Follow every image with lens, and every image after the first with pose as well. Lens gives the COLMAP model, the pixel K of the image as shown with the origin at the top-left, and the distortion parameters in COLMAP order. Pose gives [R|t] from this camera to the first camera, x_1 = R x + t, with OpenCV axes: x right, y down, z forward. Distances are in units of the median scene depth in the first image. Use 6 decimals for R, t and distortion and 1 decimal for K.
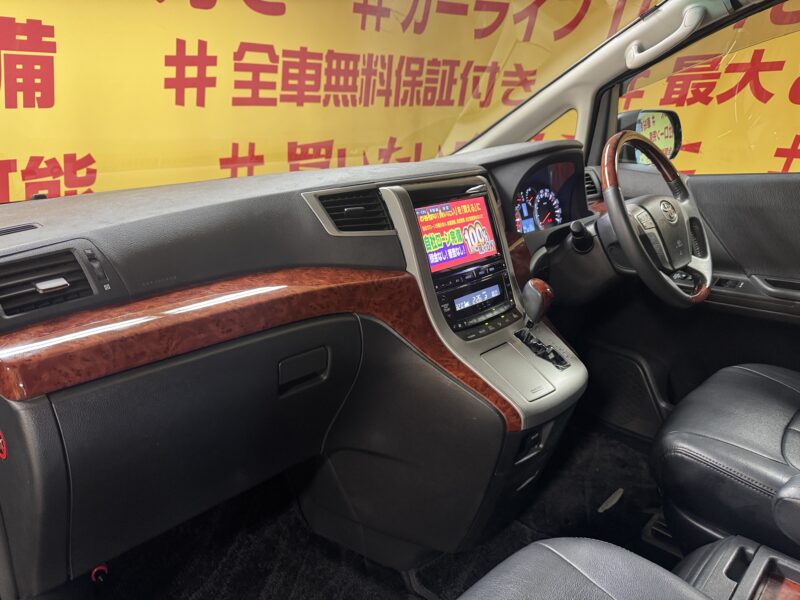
lens RADIAL K [[571.6, 0, 404.0], [0, 571.6, 304.9], [0, 0, 1]] dist [0.004417, -0.007096]
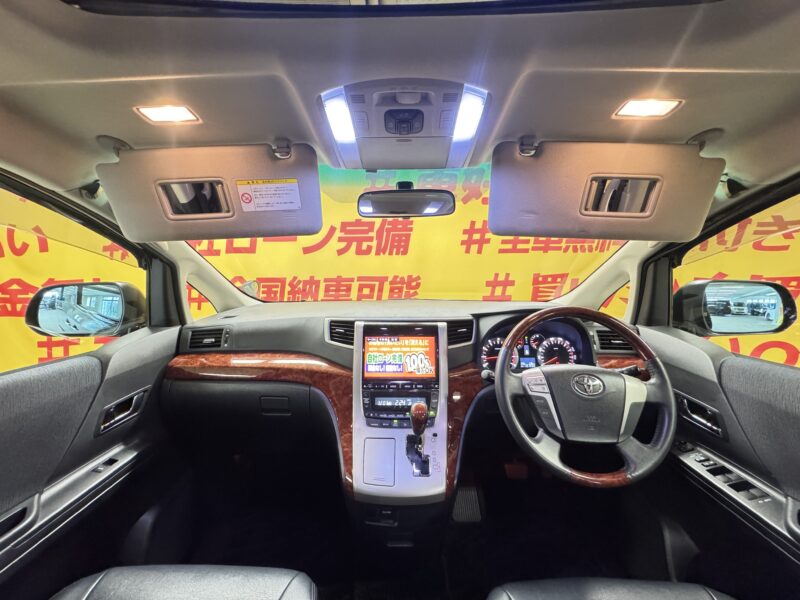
lens RADIAL K [[320.4, 0, 400.0], [0, 320.4, 300.0], [0, 0, 1]] dist [0.001622, 0.000266]
pose [[0.682718, 0.118179, -0.721062, 0.253237], [-0.230024, 0.971420, -0.058580, -0.080282], [0.693531, 0.205855, 0.690390, 0.128301]]
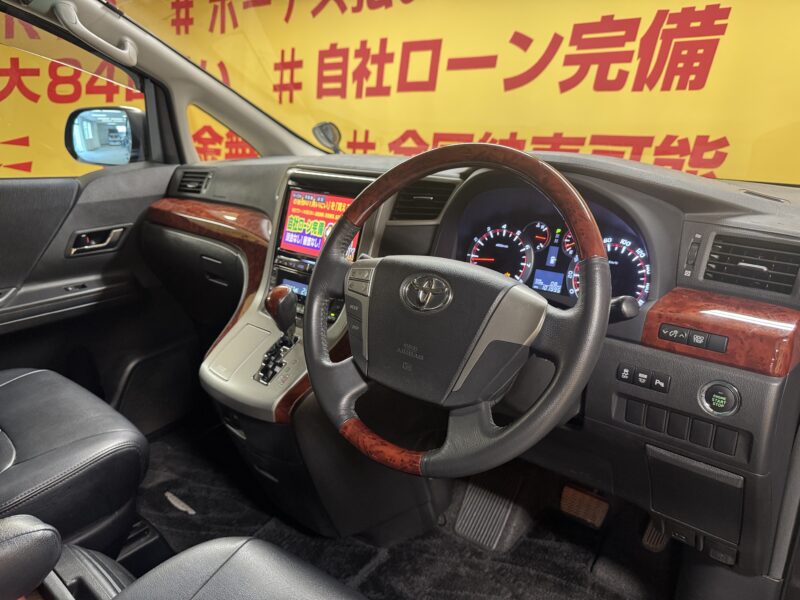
lens RADIAL K [[583.1, 0, 400.0], [0, 583.1, 300.0], [0, 0, 1]] dist [0.007552, -0.028423]
pose [[0.063781, 0.327144, -0.942820, 0.397985], [-0.300422, 0.907214, 0.294466, -0.125429], [0.951671, 0.264462, 0.156144, 0.358288]]
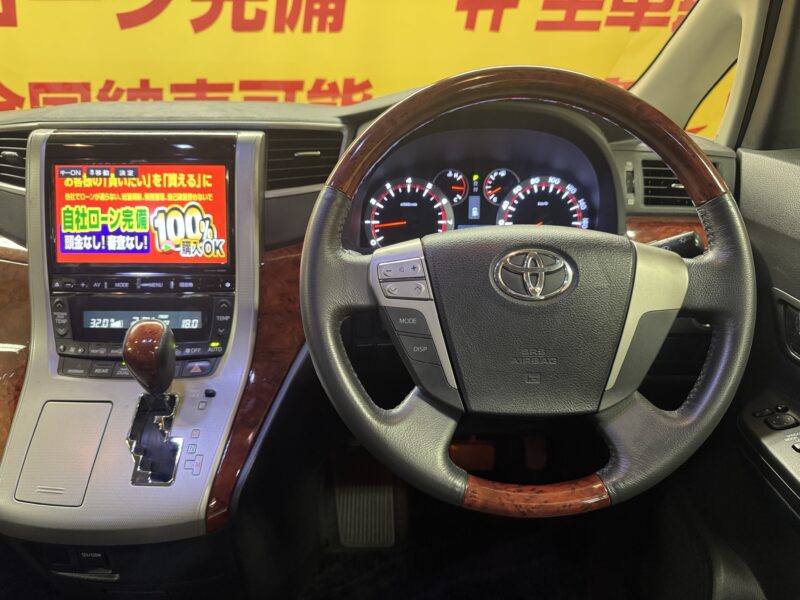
lens RADIAL K [[583.1, 0, 400.0], [0, 583.1, 300.0], [0, 0, 1]] dist [0.007552, -0.028423]
pose [[0.694738, 0.294784, -0.656080, 0.268521], [-0.236093, 0.955079, 0.179122, -0.078498], [0.679411, 0.030453, 0.733126, 0.256493]]
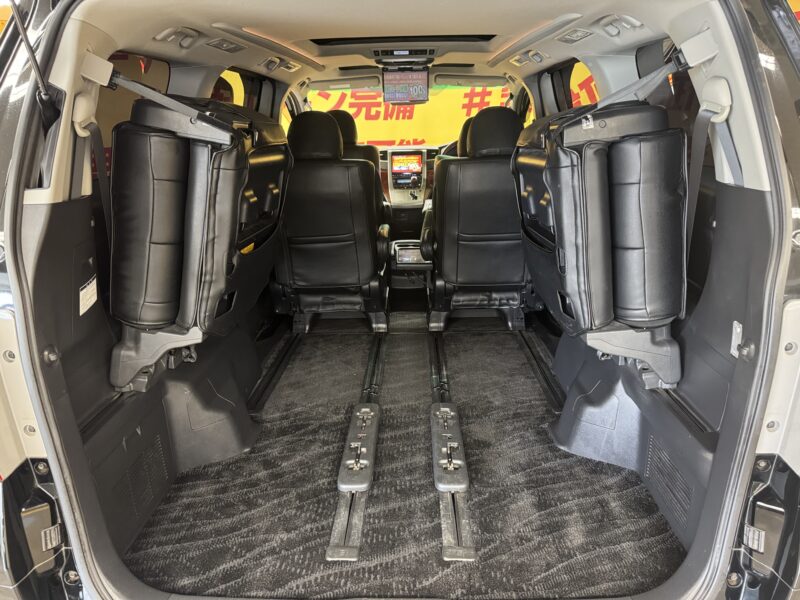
lens RADIAL K [[569.1, 0, 401.7], [0, 569.1, 305.3], [0, 0, 1]] dist [0.006761, -0.003784]
pose [[0.678358, 0.236762, -0.695539, 1.054768], [-0.217040, 0.968984, 0.118164, 0.125218], [0.701943, 0.070802, 0.708705, -0.595496]]
